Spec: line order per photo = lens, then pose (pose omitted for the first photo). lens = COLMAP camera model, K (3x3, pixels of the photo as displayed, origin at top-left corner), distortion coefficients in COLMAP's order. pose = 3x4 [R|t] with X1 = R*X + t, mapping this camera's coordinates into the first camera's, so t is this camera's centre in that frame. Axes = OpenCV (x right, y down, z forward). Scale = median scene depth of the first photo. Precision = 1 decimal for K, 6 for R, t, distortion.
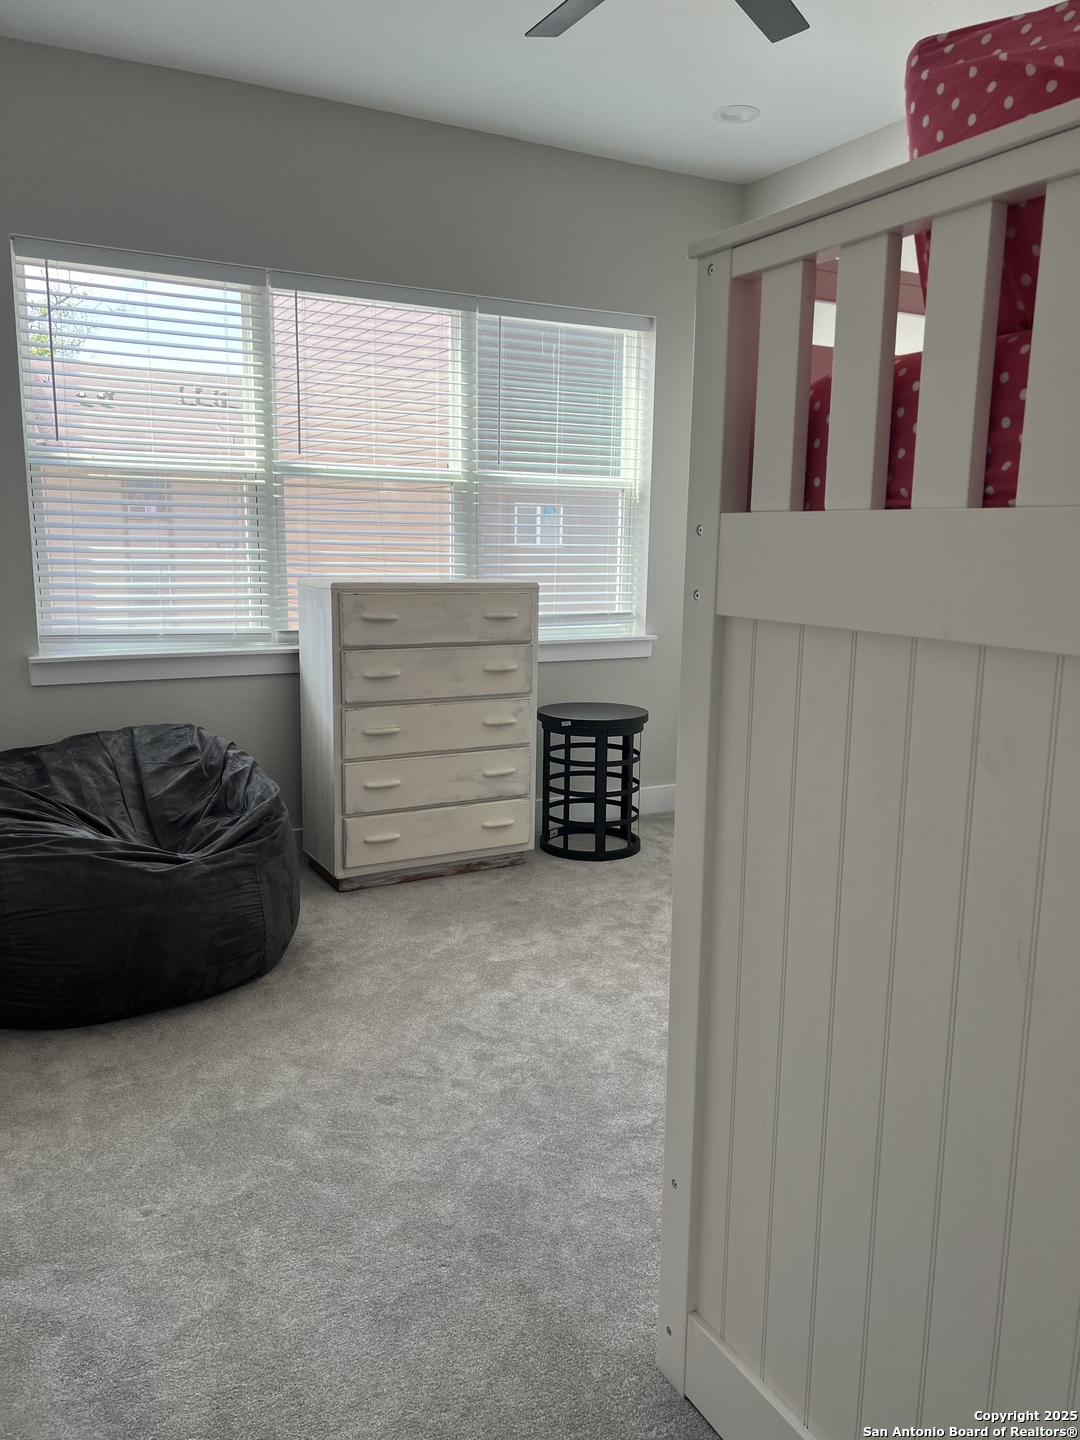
lens RADIAL K [[1081.0, 0, 543.7], [0, 1081.0, 712.5], [0, 0, 1]] dist [0.067277, -0.084596]
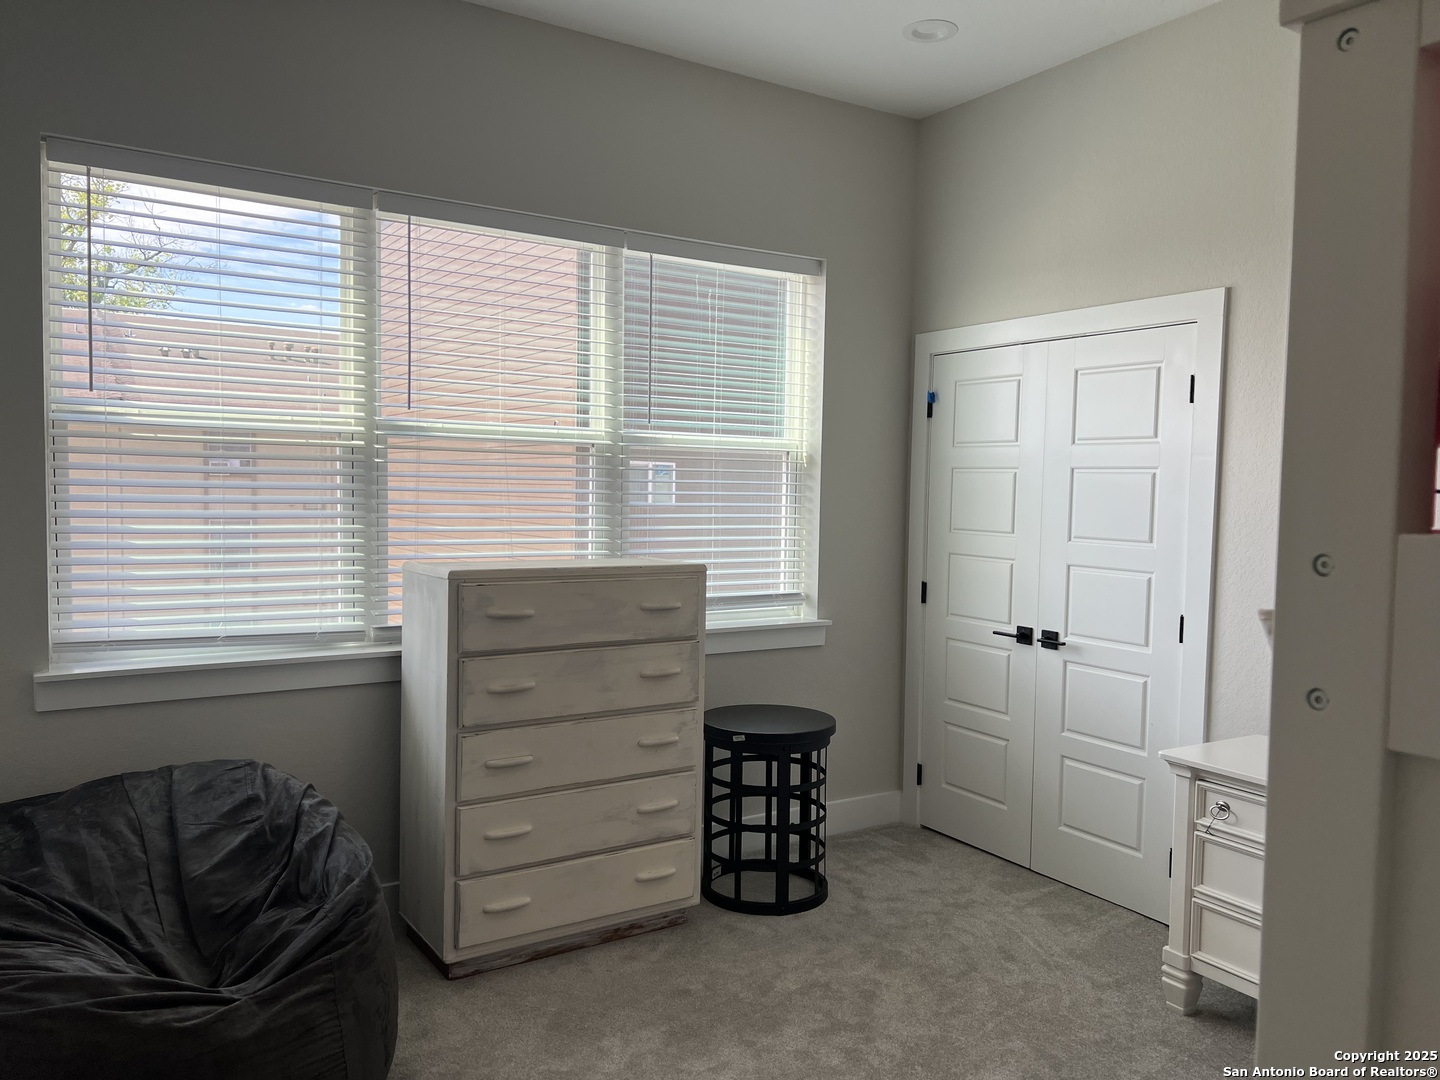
lens RADIAL K [[1081.0, 0, 722.6], [0, 1081.0, 536.1], [0, 0, 1]] dist [0.067277, -0.084596]
pose [[0.996914, -0.002385, 0.078465, -0.057264], [0.011783, 0.992760, -0.119537, -0.046187], [-0.077612, 0.120093, 0.989724, 0.198945]]
